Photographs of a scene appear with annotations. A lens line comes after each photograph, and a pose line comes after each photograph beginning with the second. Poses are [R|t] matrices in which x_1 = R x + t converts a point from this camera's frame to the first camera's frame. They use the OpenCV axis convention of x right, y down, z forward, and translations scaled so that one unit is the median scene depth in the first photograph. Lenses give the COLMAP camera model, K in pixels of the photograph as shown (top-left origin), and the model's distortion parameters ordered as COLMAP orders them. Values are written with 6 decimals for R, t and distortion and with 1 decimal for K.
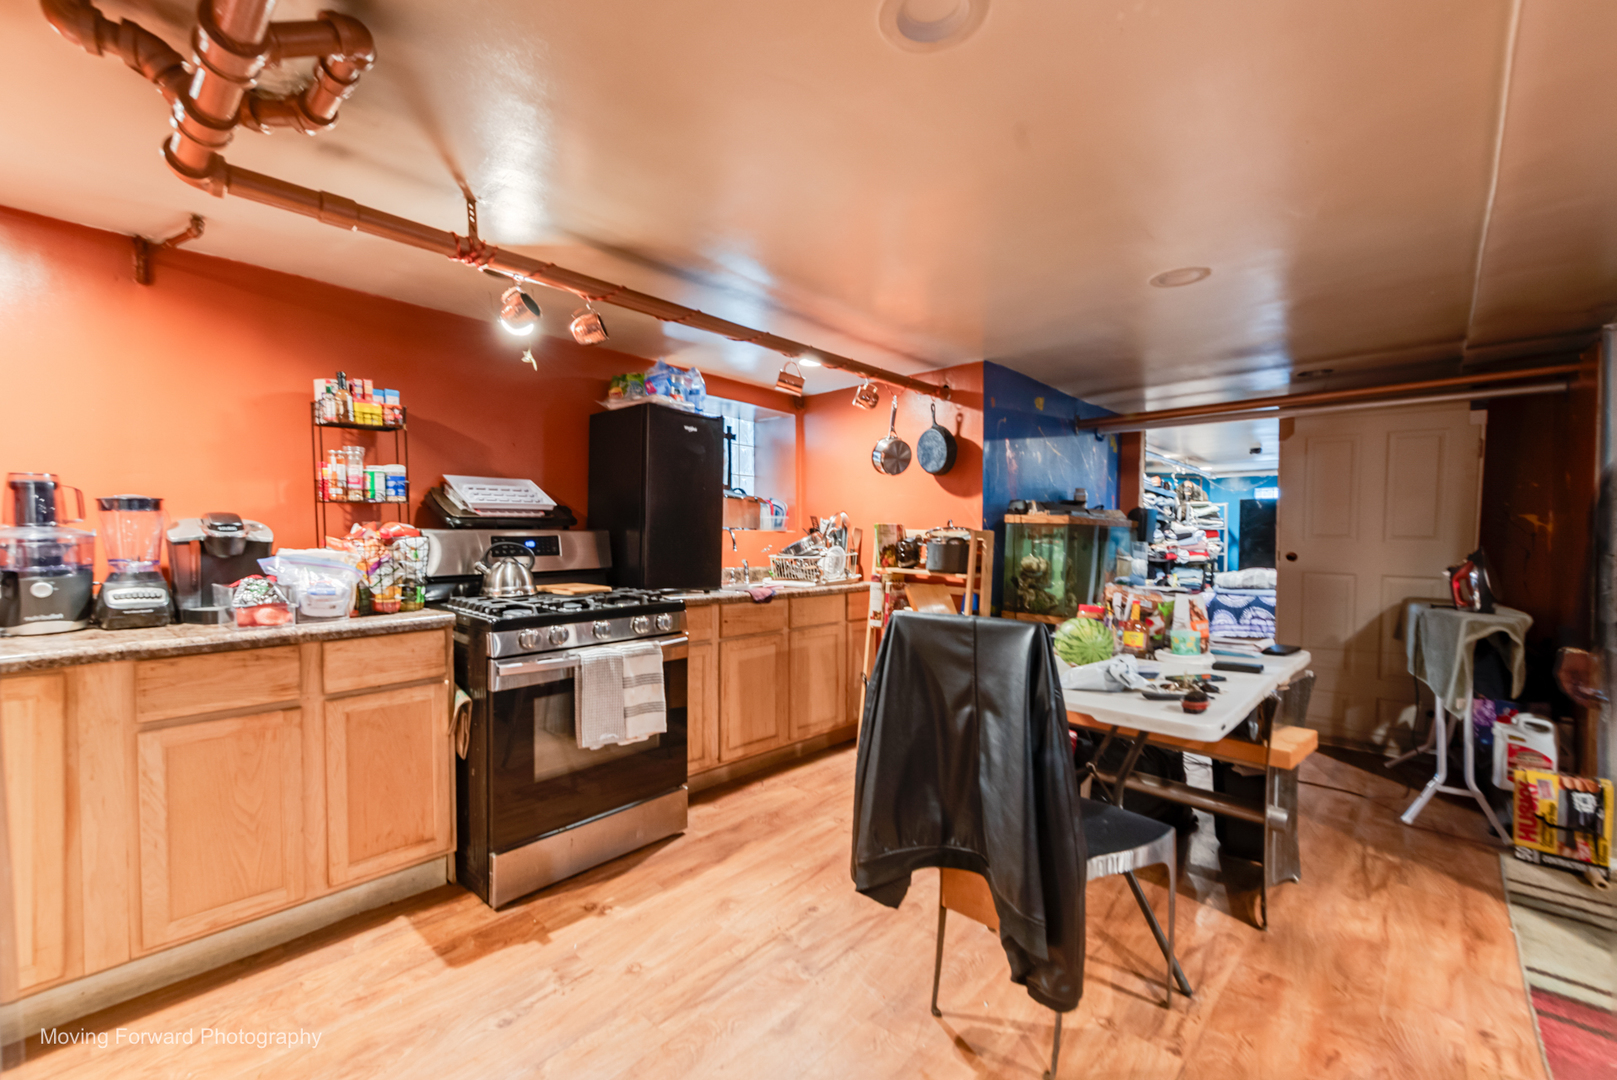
lens RADIAL K [[634.1, 0, 808.5], [0, 634.1, 540.0], [0, 0, 1]] dist [0.000230, 0.000016]
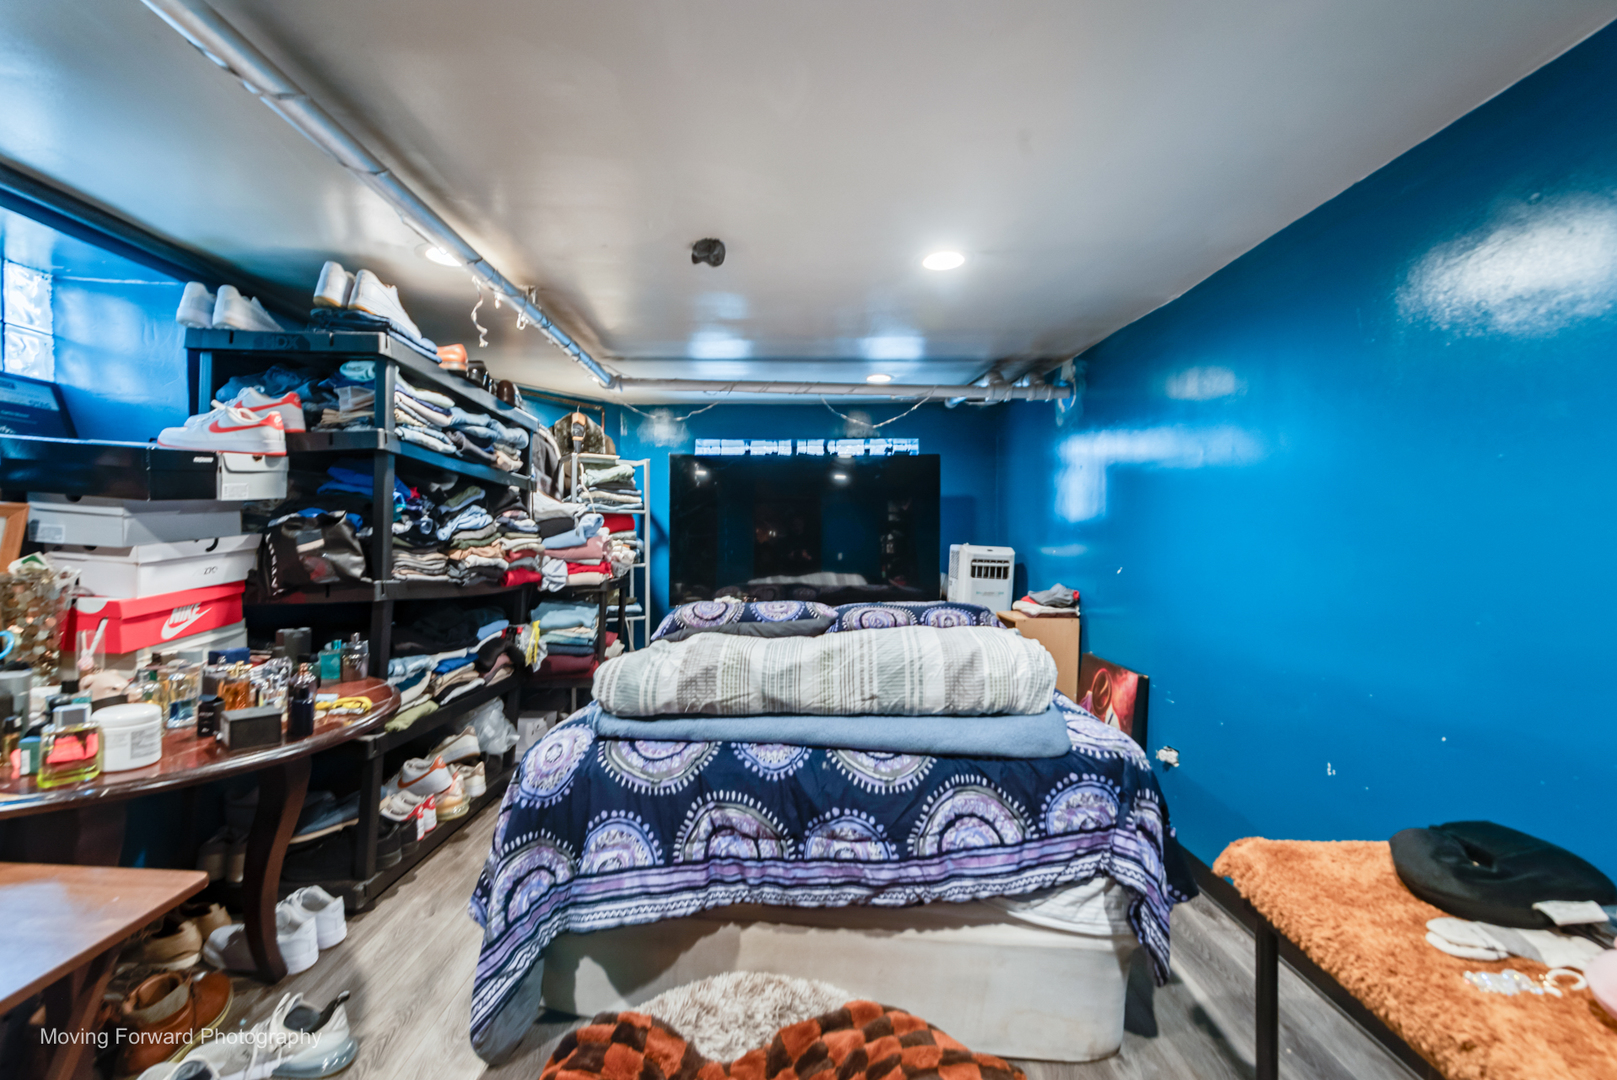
lens RADIAL K [[836.7, 0, 808.5], [0, 836.7, 540.0], [0, 0, 1]] dist [0.000548, 0.000048]
pose [[0.724902, -0.007636, 0.688809, 0.342679], [0.006395, 0.999970, 0.004355, 0.001622], [-0.688822, 0.001248, 0.724929, 0.503470]]
